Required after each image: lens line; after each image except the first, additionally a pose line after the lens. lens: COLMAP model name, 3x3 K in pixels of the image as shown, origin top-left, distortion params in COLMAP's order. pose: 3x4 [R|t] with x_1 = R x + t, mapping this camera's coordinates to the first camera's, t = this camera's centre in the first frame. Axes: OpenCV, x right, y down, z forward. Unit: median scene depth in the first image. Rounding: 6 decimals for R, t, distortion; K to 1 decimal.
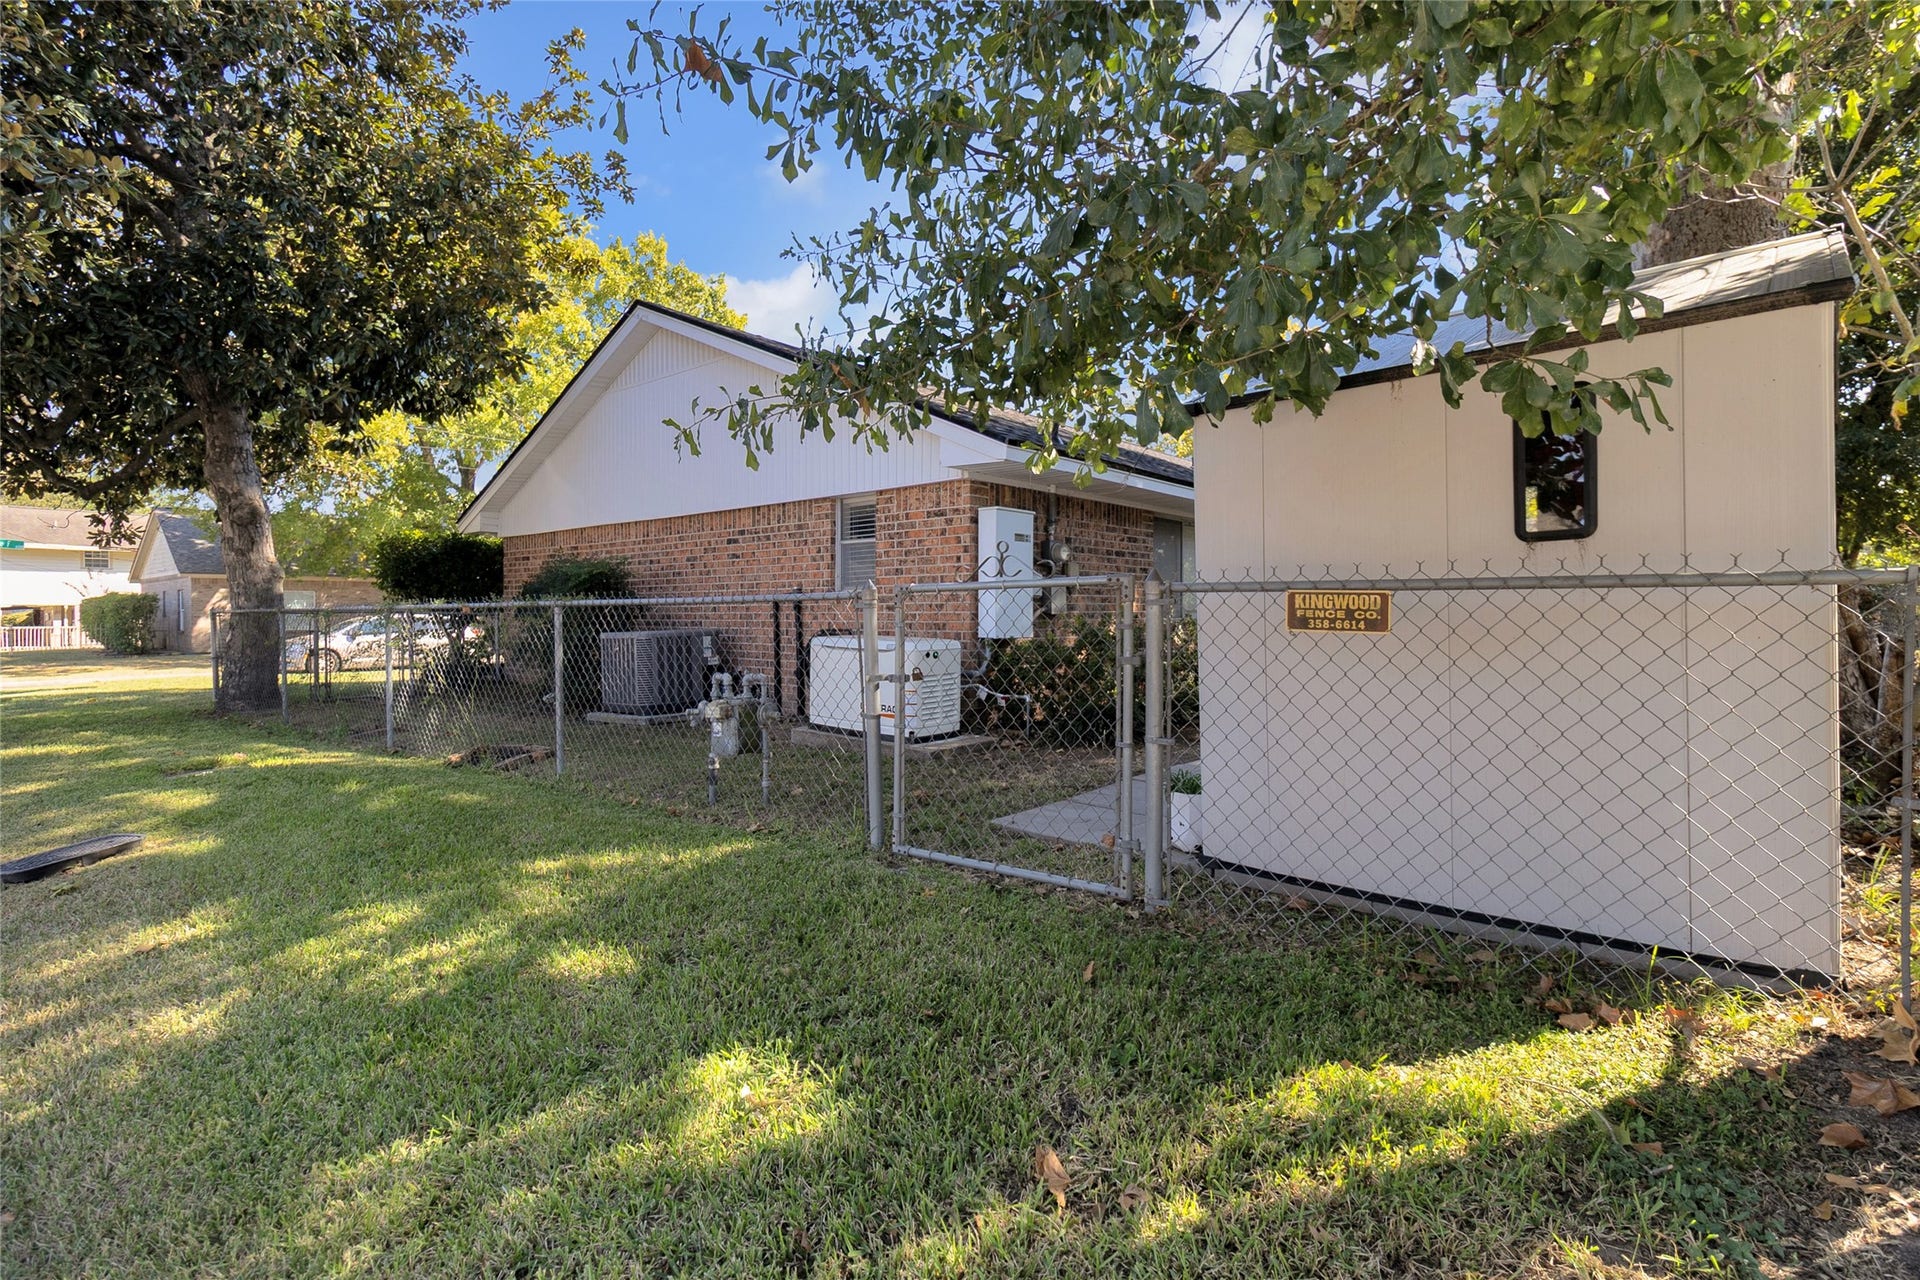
lens RADIAL K [[905.3, 0, 965.8], [0, 905.3, 583.5], [0, 0, 1]] dist [-0.004024, -0.000349]
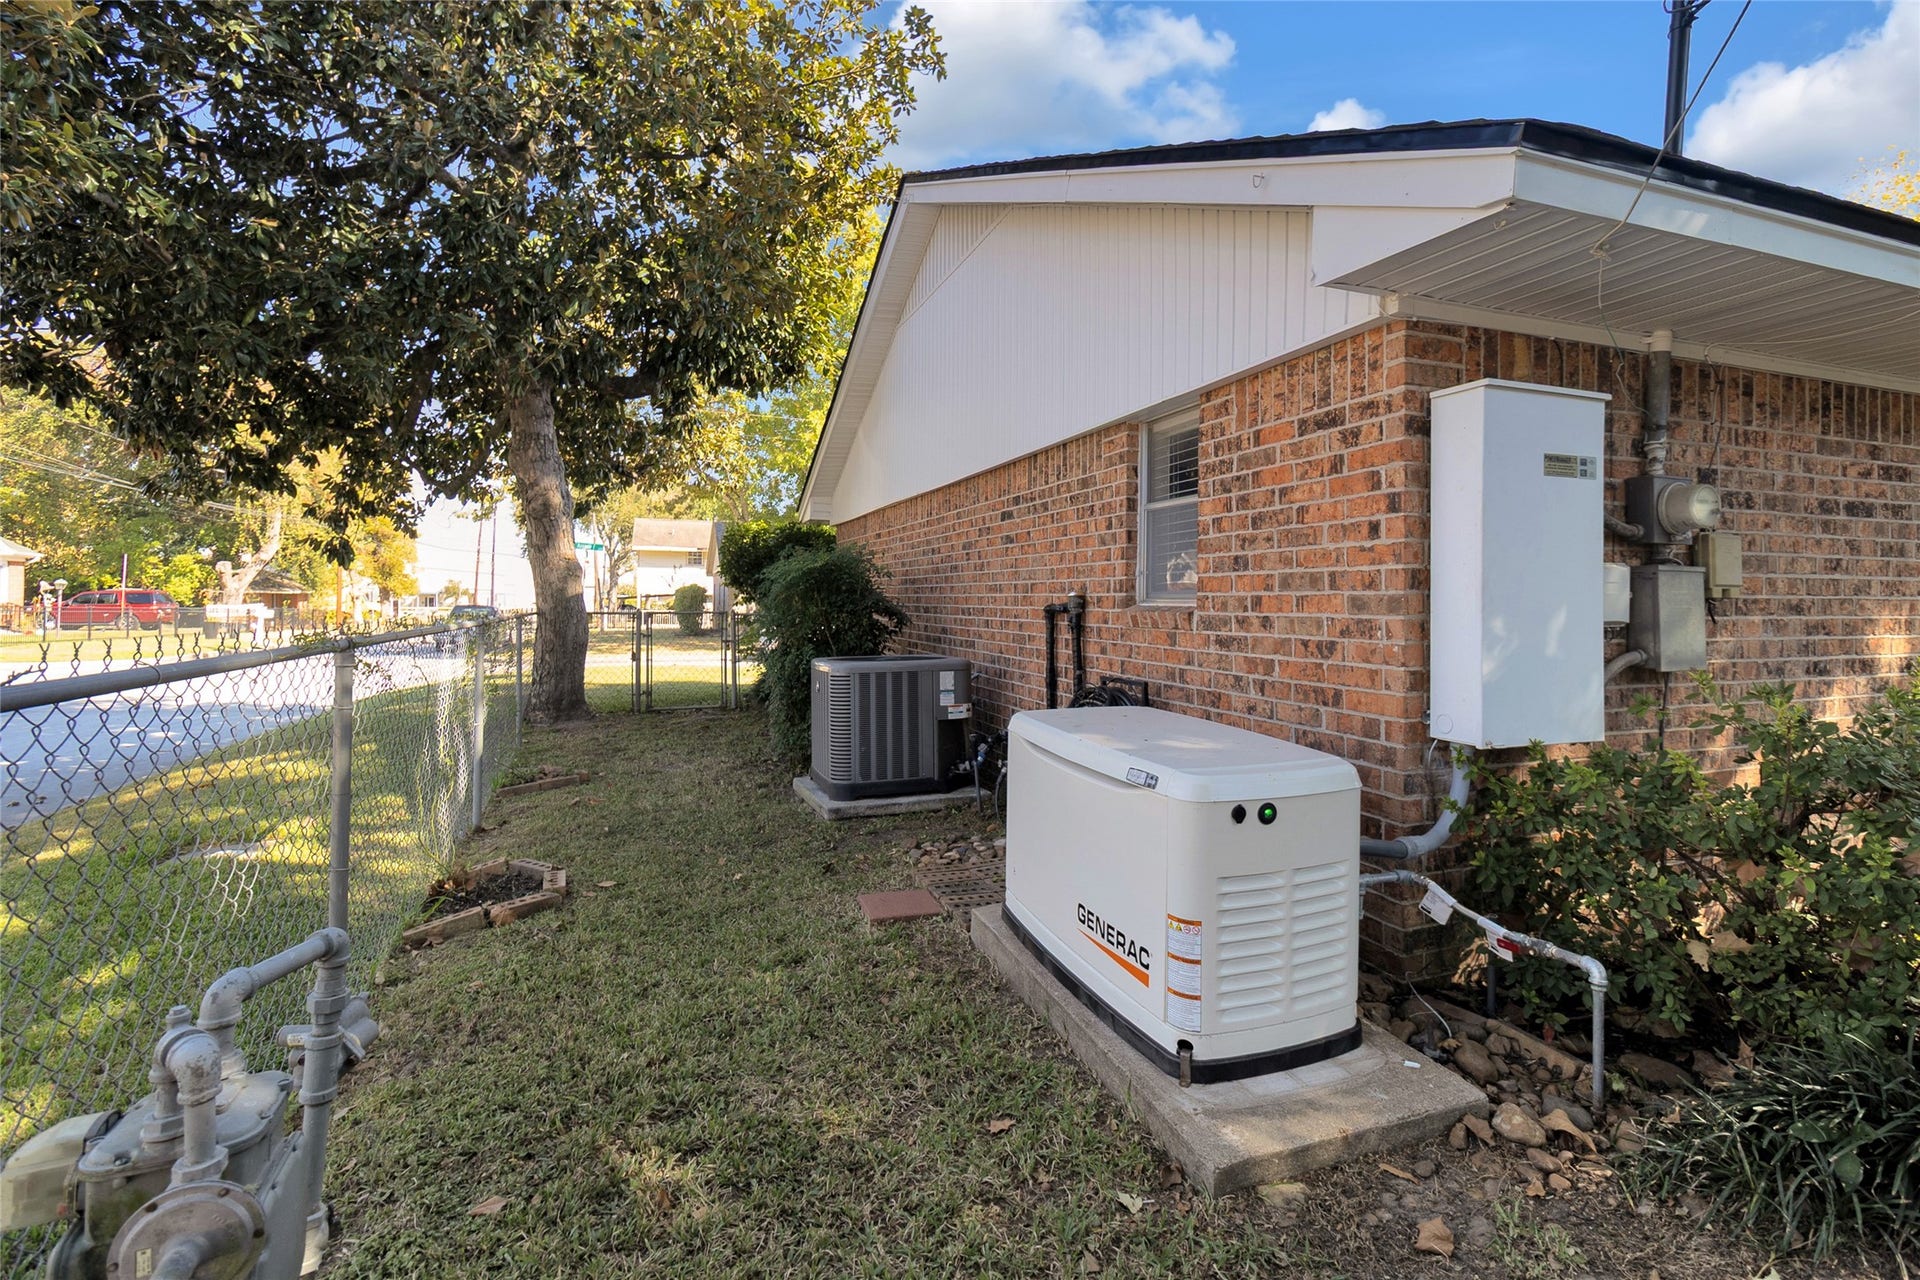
lens RADIAL K [[905.3, 0, 965.8], [0, 905.3, 583.5], [0, 0, 1]] dist [-0.004024, -0.000349]
pose [[0.871006, -0.000927, -0.491271, 0.028146], [0.007592, 0.999904, 0.011573, -0.009134], [0.491213, -0.013810, 0.870930, 0.537457]]
